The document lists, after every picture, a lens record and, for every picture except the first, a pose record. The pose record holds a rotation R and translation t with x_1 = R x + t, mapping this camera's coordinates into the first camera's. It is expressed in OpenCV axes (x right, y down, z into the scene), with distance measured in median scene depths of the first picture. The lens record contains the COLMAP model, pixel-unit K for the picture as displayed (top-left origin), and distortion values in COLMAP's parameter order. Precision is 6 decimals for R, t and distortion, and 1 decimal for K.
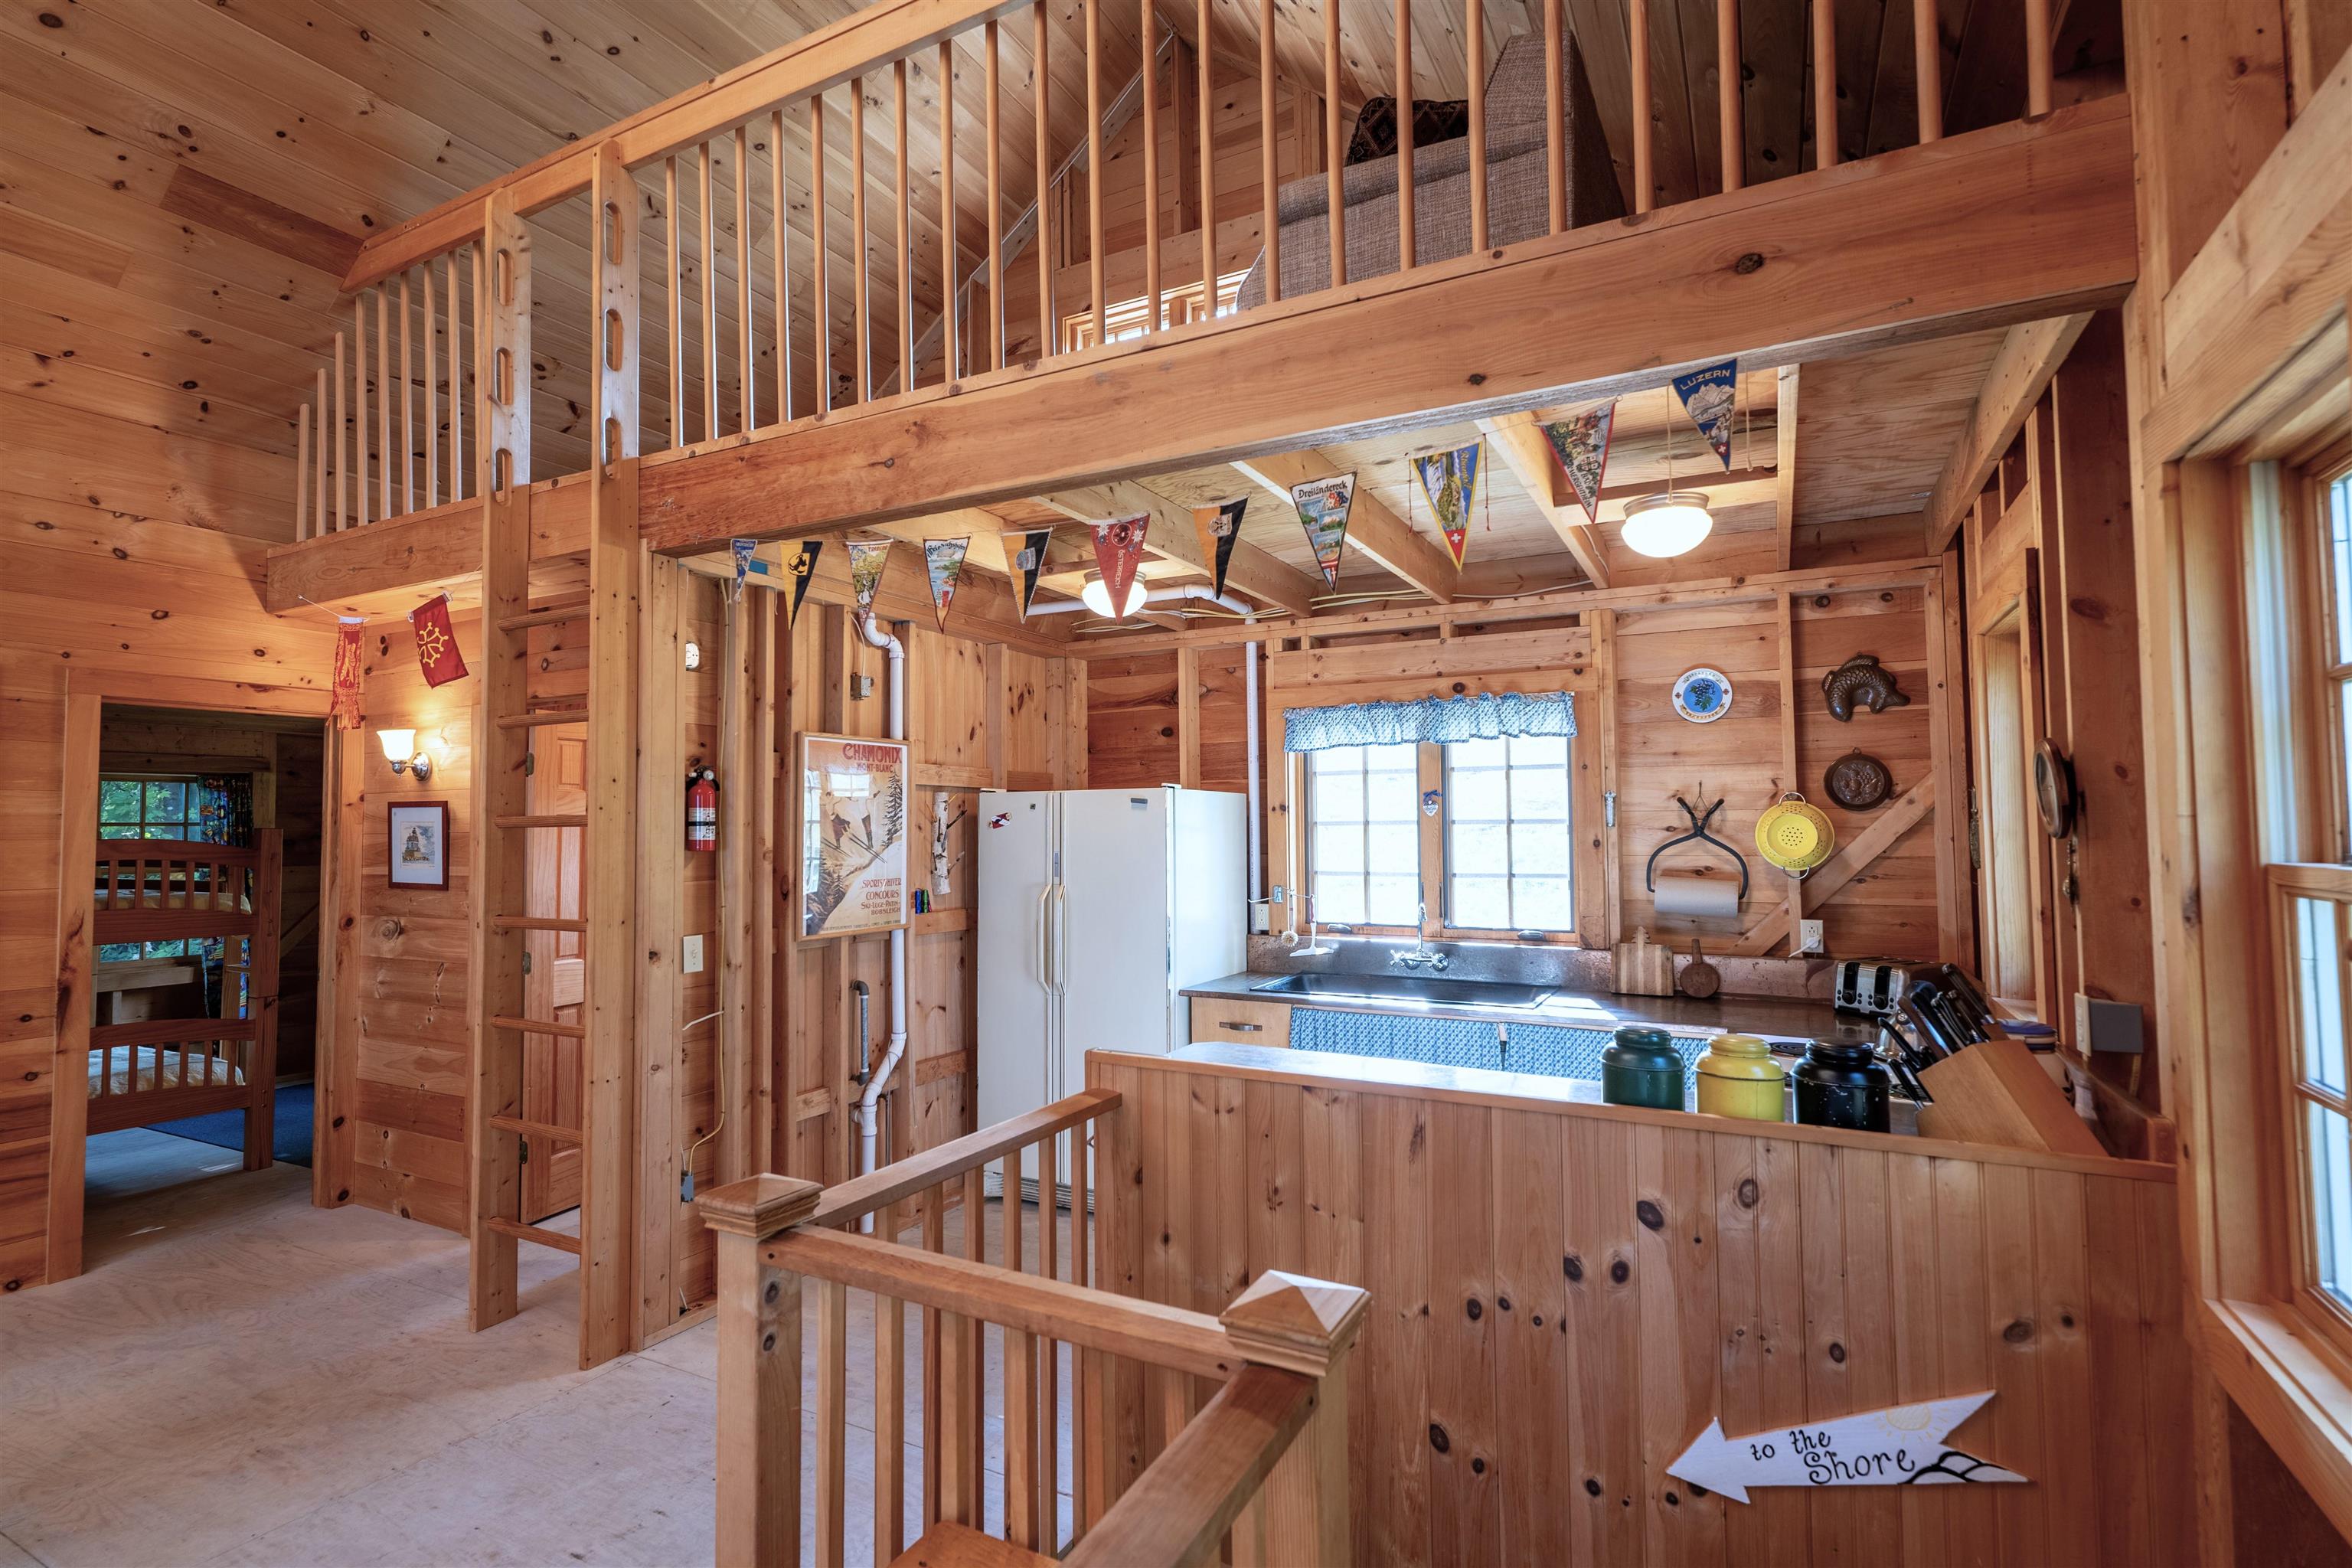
lens RADIAL K [[1113.7, 0, 1171.8], [0, 1113.7, 778.6], [0, 0, 1]] dist [0.002213, 0.000891]
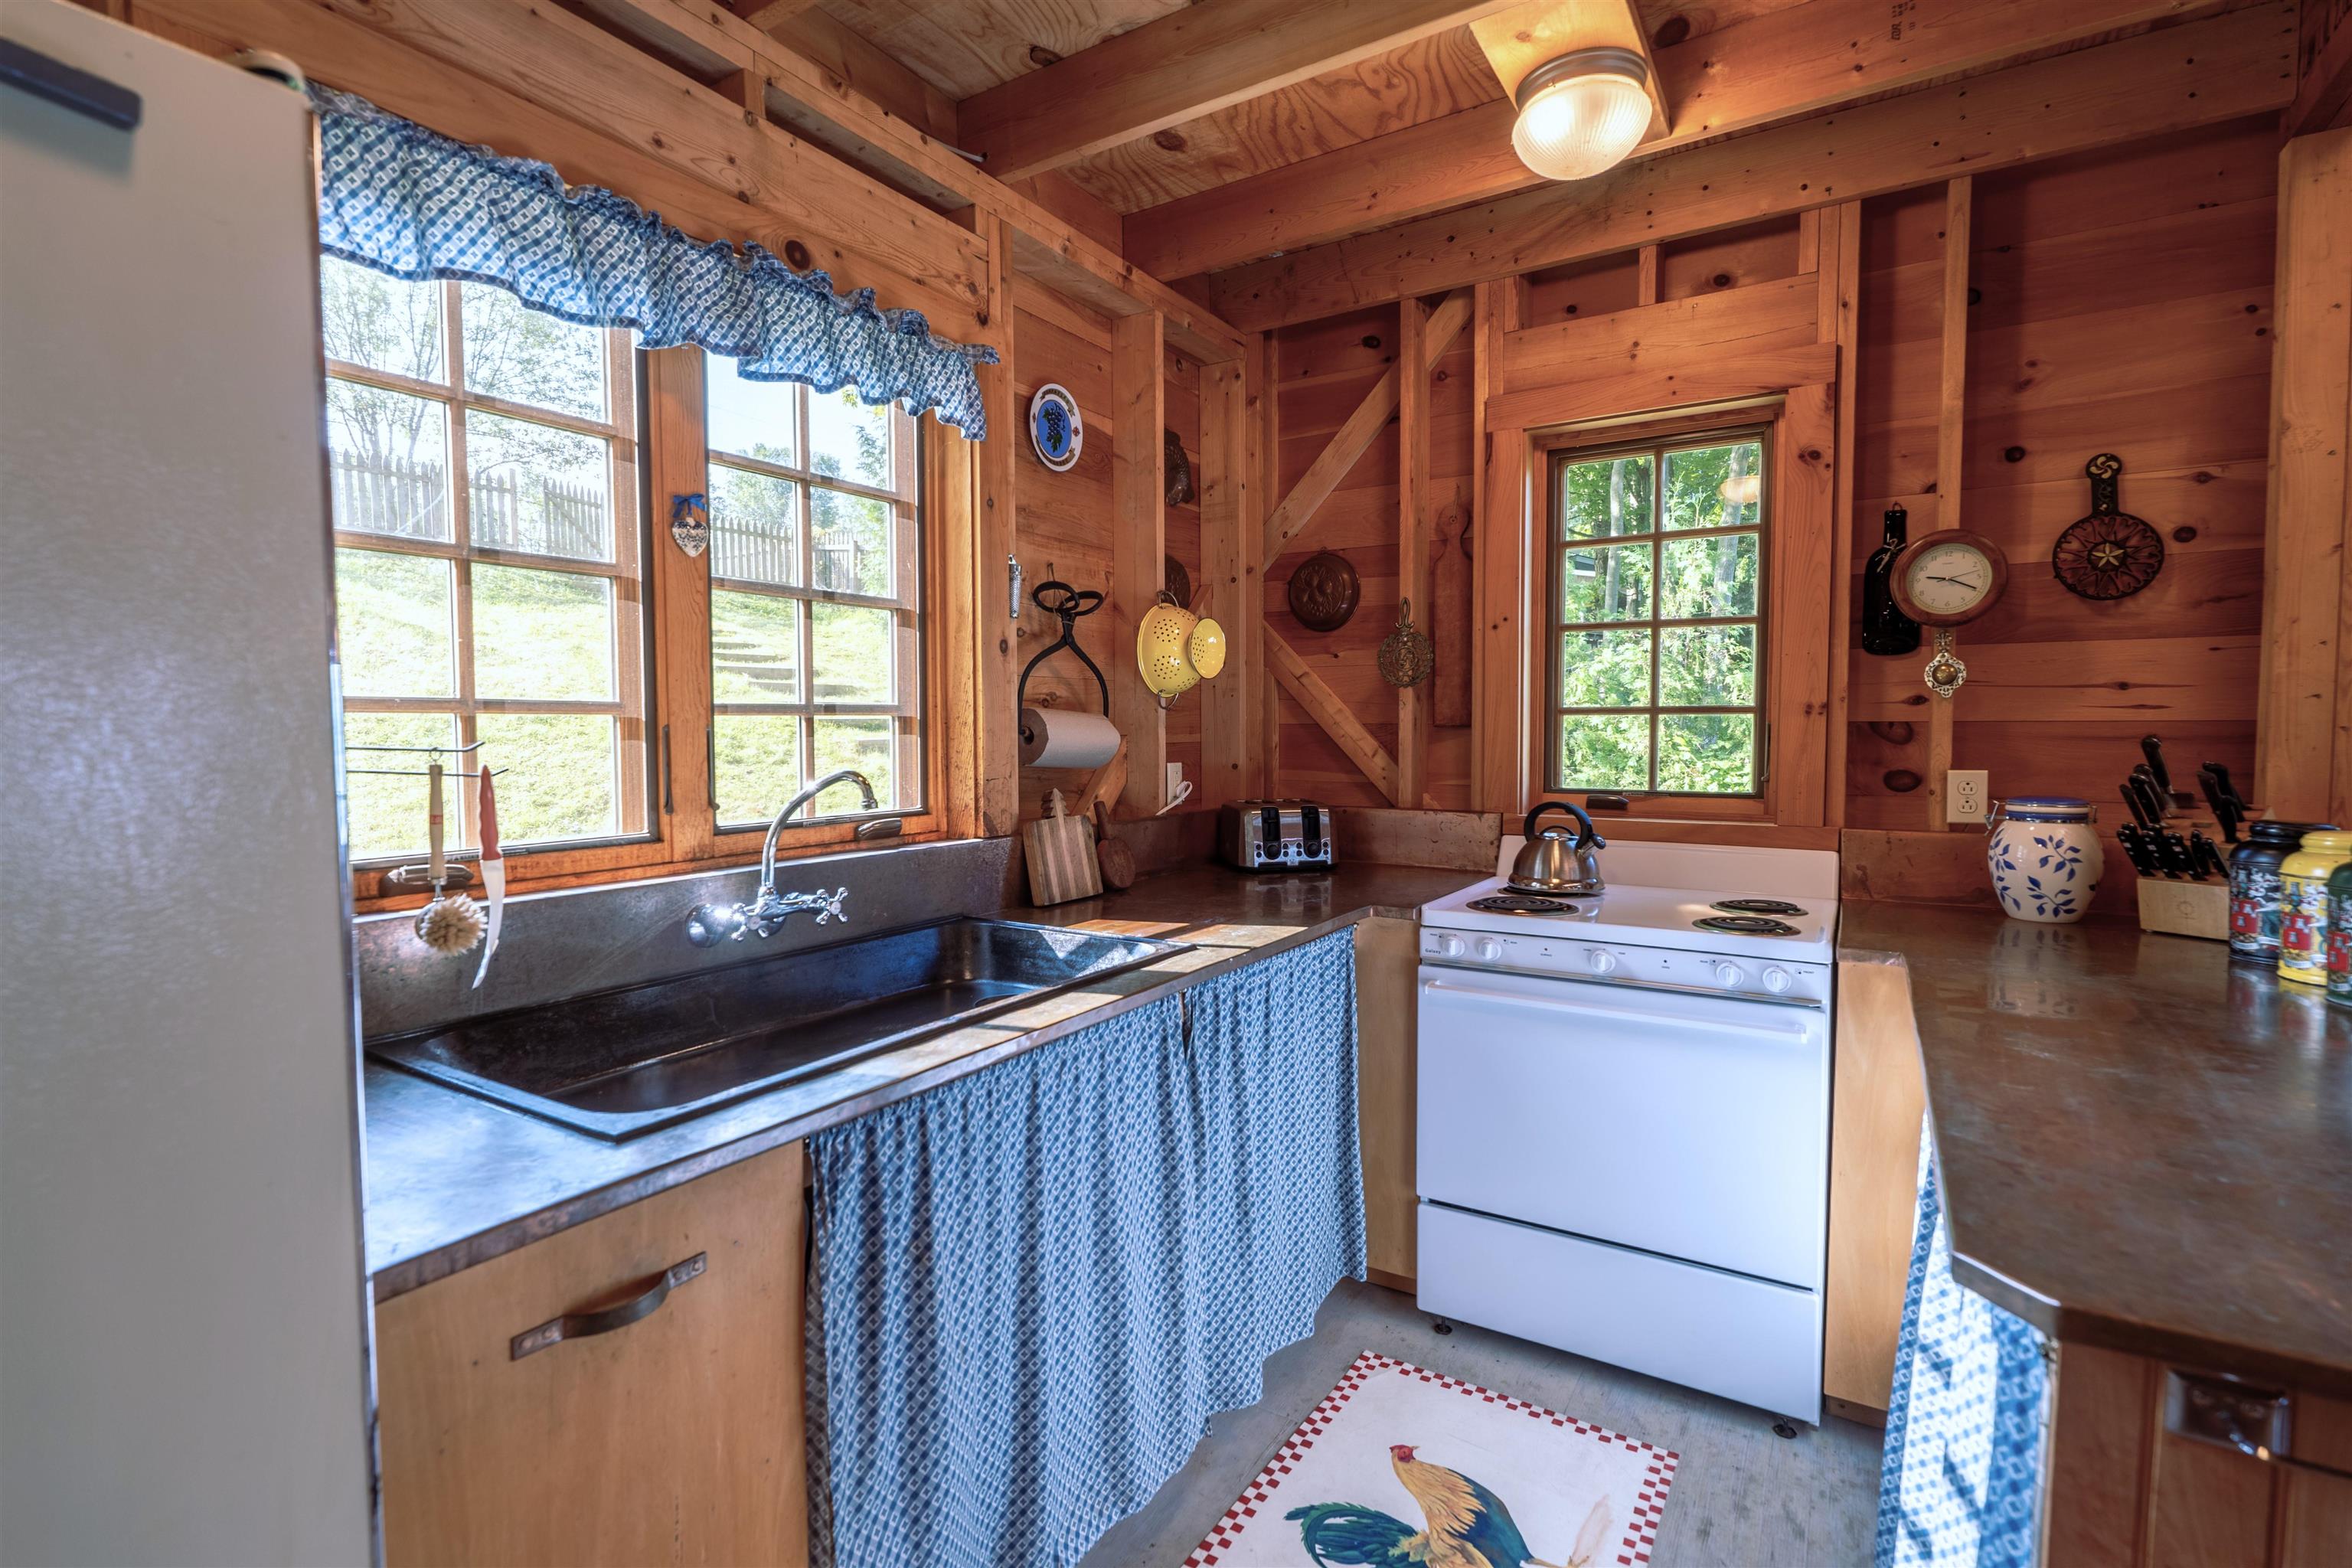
lens RADIAL K [[1113.7, 0, 1171.8], [0, 1113.7, 778.6], [0, 0, 1]] dist [0.002213, 0.000891]
pose [[0.068283, -0.039064, 0.996901, -0.169902], [-0.039702, 0.998335, 0.041839, 0.099179], [-0.996876, -0.042436, 0.066618, 0.892606]]
